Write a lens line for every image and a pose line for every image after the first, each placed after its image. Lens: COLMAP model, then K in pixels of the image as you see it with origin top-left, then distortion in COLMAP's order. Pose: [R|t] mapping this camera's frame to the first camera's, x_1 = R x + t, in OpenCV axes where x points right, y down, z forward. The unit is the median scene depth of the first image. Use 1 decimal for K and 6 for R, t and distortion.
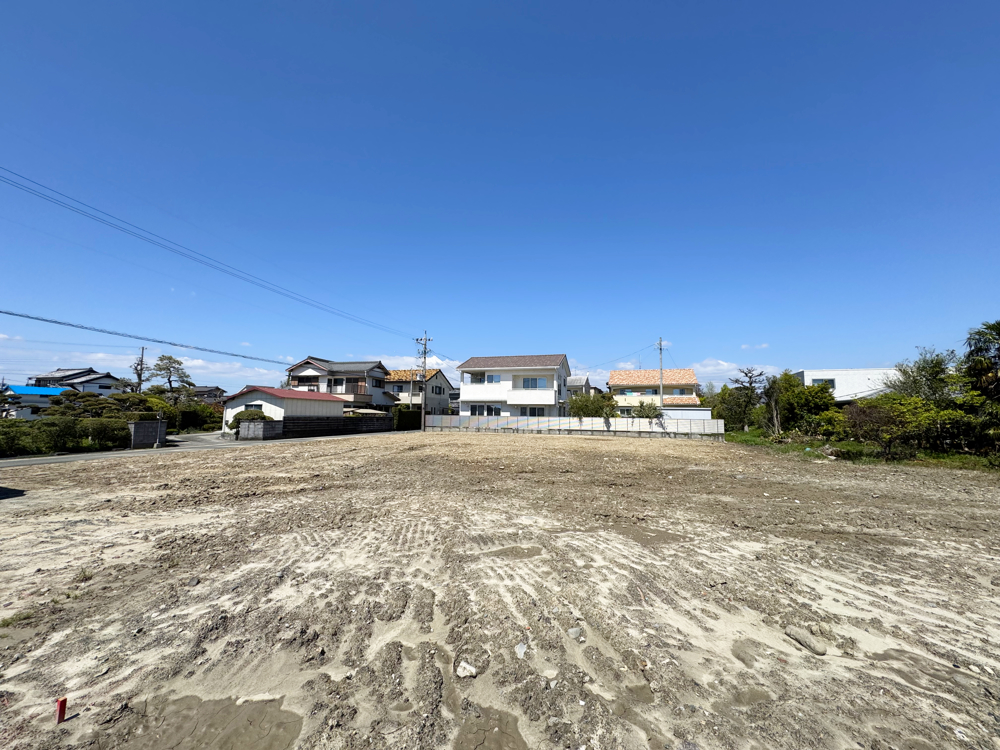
lens RADIAL K [[397.4, 0, 500.5], [0, 397.4, 373.9], [0, 0, 1]] dist [-0.002274, 0.000079]
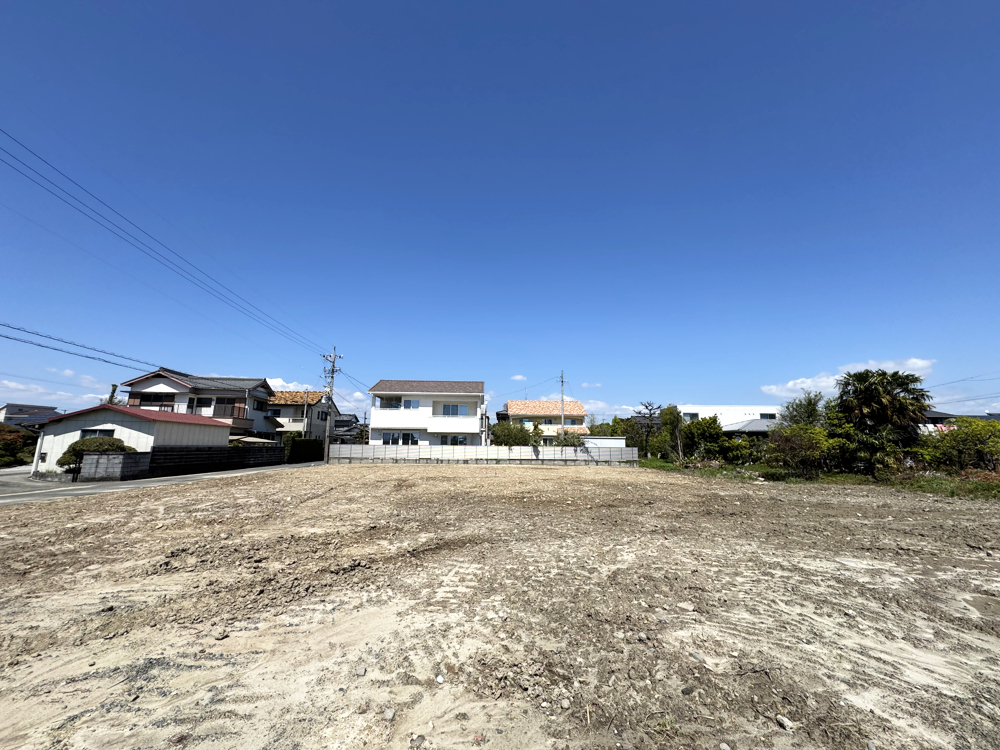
lens RADIAL K [[397.4, 0, 500.5], [0, 397.4, 373.9], [0, 0, 1]] dist [-0.002274, 0.000079]
pose [[0.939061, 0.056740, 0.339034, -0.141462], [-0.031915, 0.996414, -0.078359, 0.007981], [-0.342265, 0.062764, 0.937505, 0.065038]]
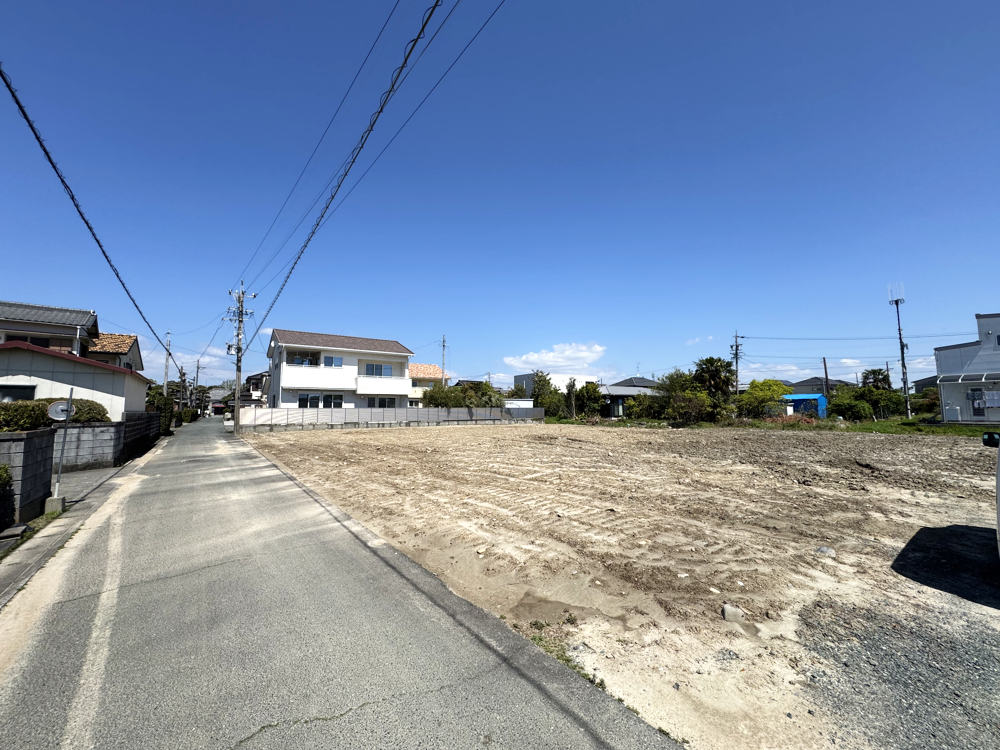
lens RADIAL K [[397.4, 0, 500.5], [0, 397.4, 373.9], [0, 0, 1]] dist [-0.002274, 0.000079]
pose [[0.595237, 0.054121, 0.801725, -0.461954], [-0.069326, 0.997468, -0.015864, 0.026907], [-0.800554, -0.046138, 0.597482, 0.260364]]
